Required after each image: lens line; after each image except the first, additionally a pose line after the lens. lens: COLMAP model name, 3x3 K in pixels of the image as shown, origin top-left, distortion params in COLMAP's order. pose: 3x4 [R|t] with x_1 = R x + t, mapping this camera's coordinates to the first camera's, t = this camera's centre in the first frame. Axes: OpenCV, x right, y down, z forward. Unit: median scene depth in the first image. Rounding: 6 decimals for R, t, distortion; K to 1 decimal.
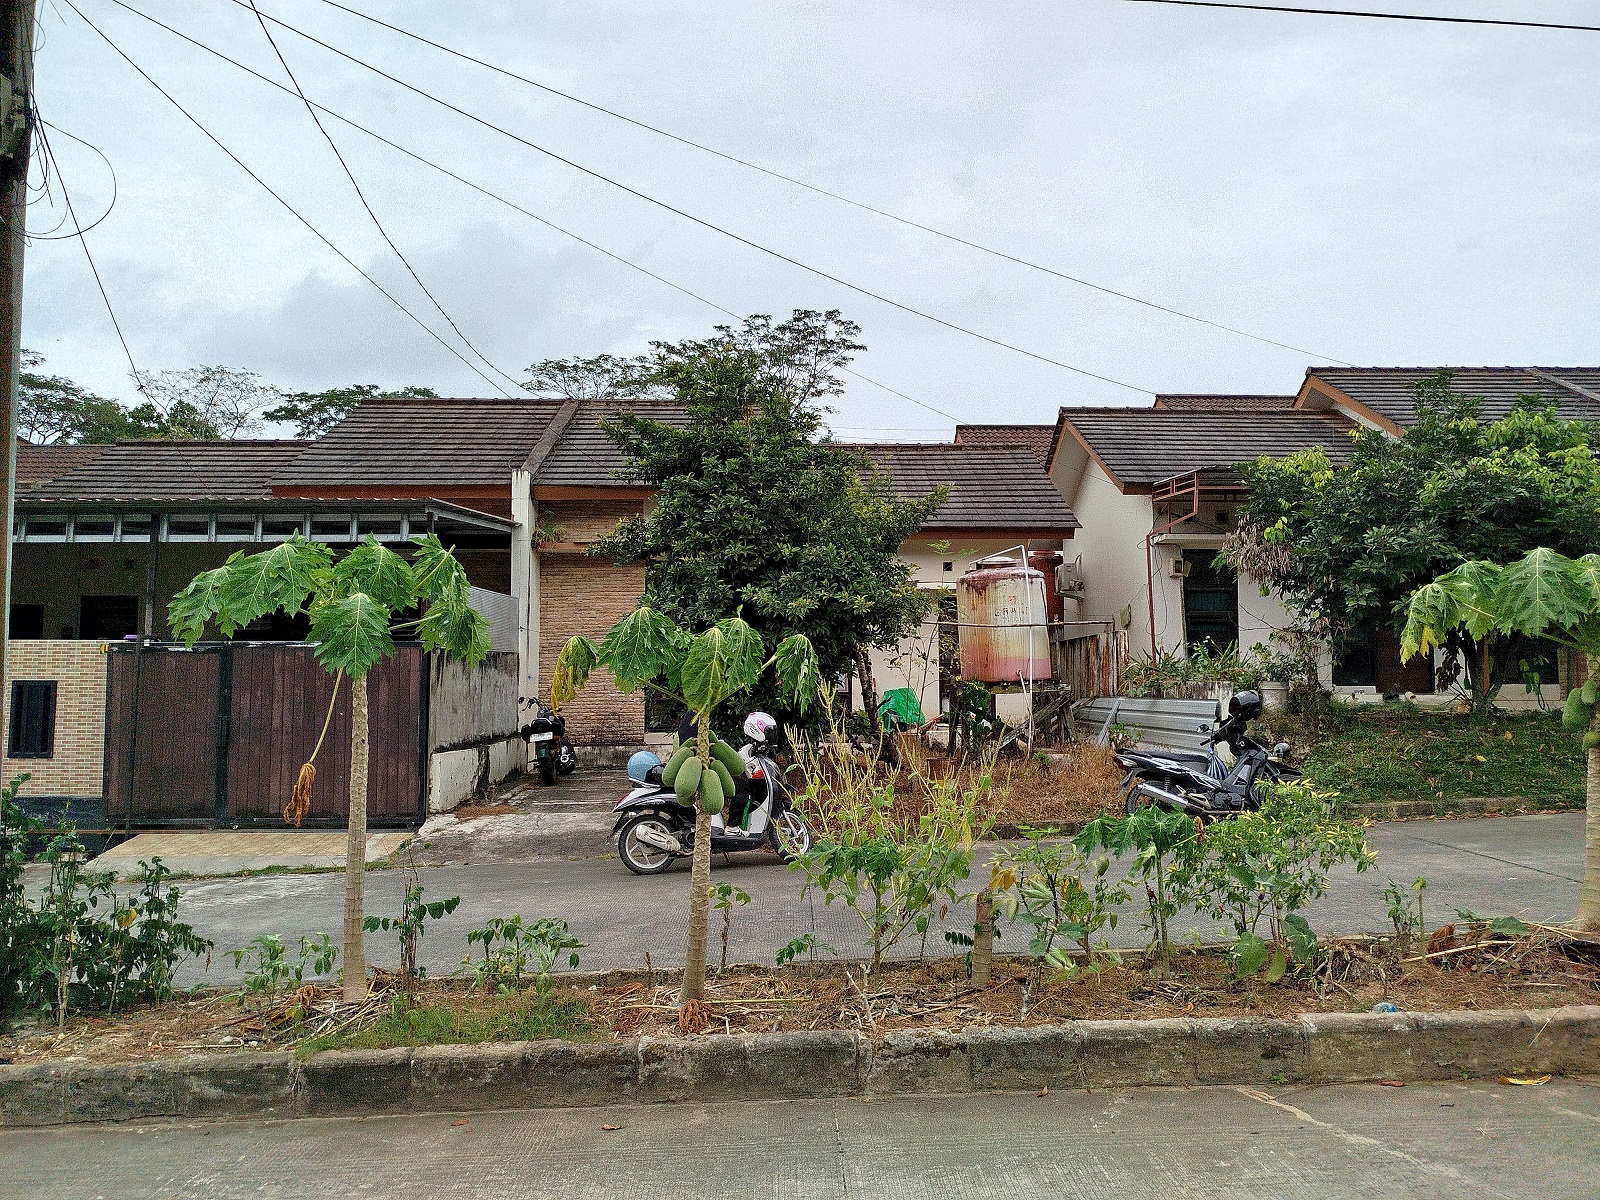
lens RADIAL K [[1118.9, 0, 800.0], [0, 1118.9, 600.0], [0, 0, 1]] dist [0.006867, 0.000318]
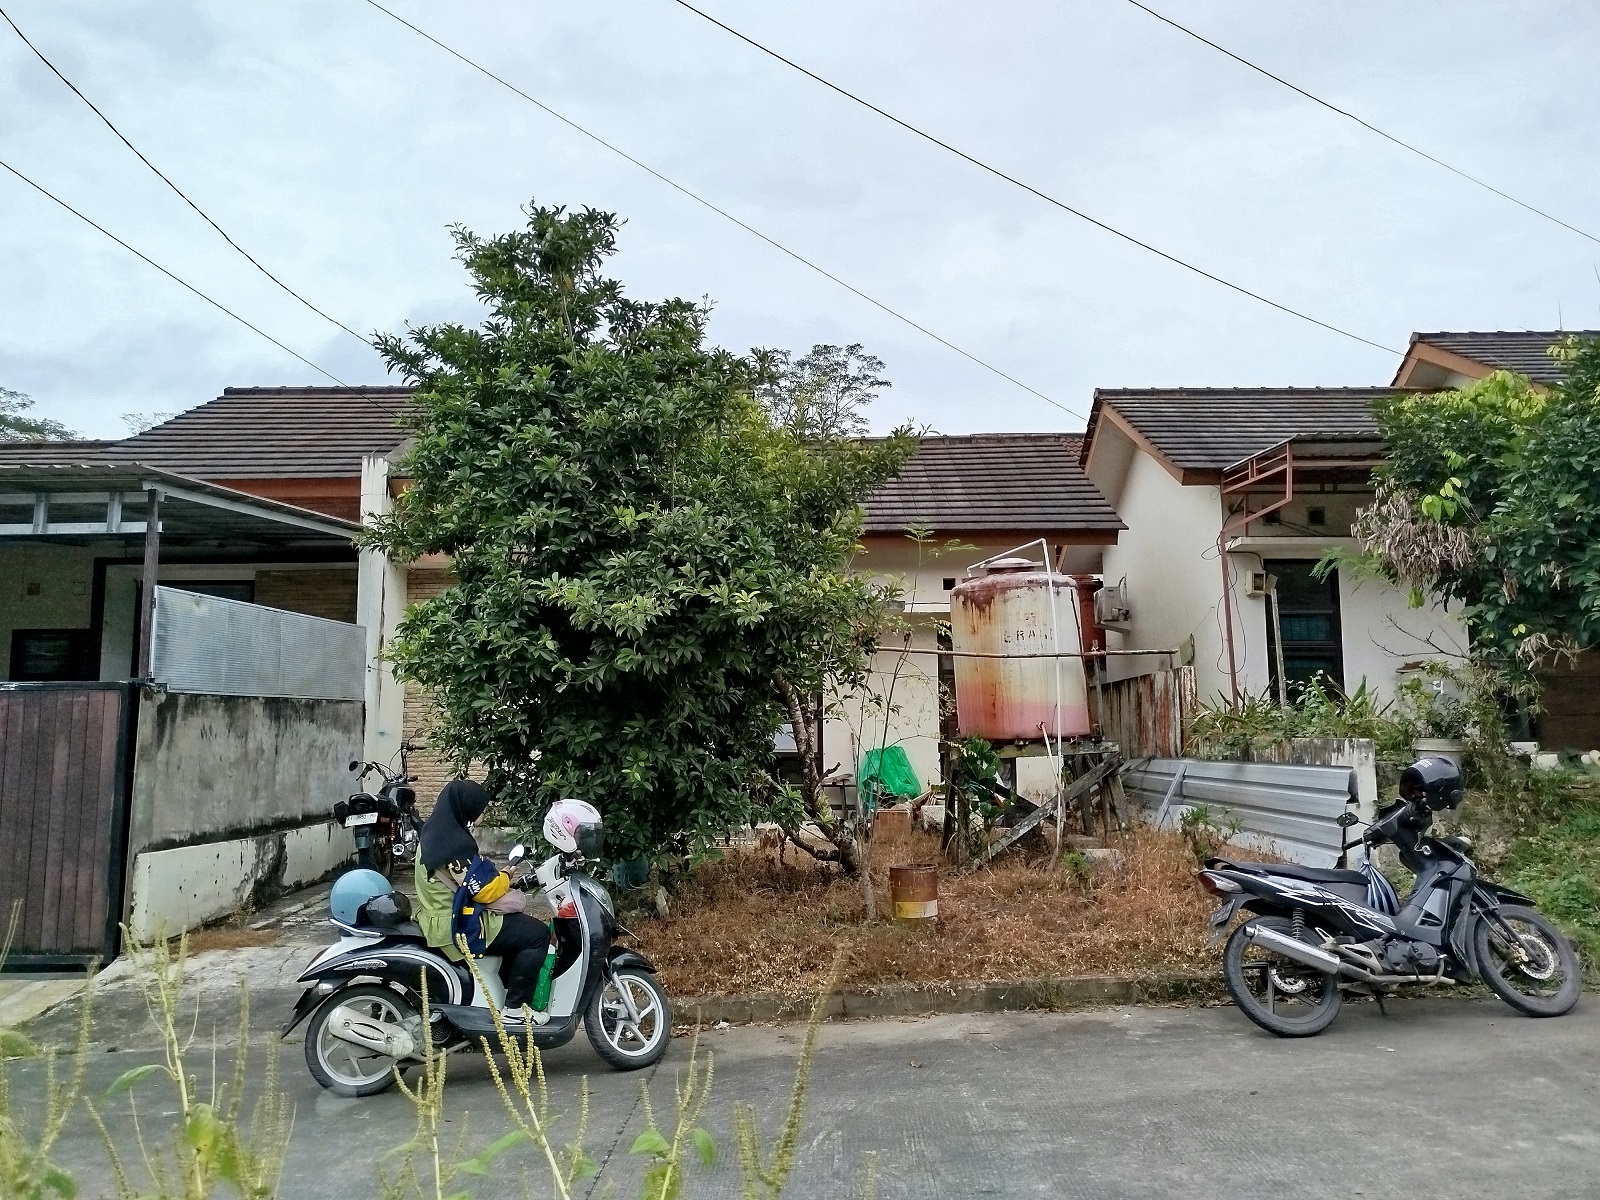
lens RADIAL K [[1118.9, 0, 800.0], [0, 1118.9, 600.0], [0, 0, 1]] dist [0.006867, 0.000318]
pose [[0.999439, -0.007075, -0.032751, 0.071094], [0.005548, 0.998905, -0.046465, 0.019204], [0.033044, 0.046257, 0.998383, 0.309279]]
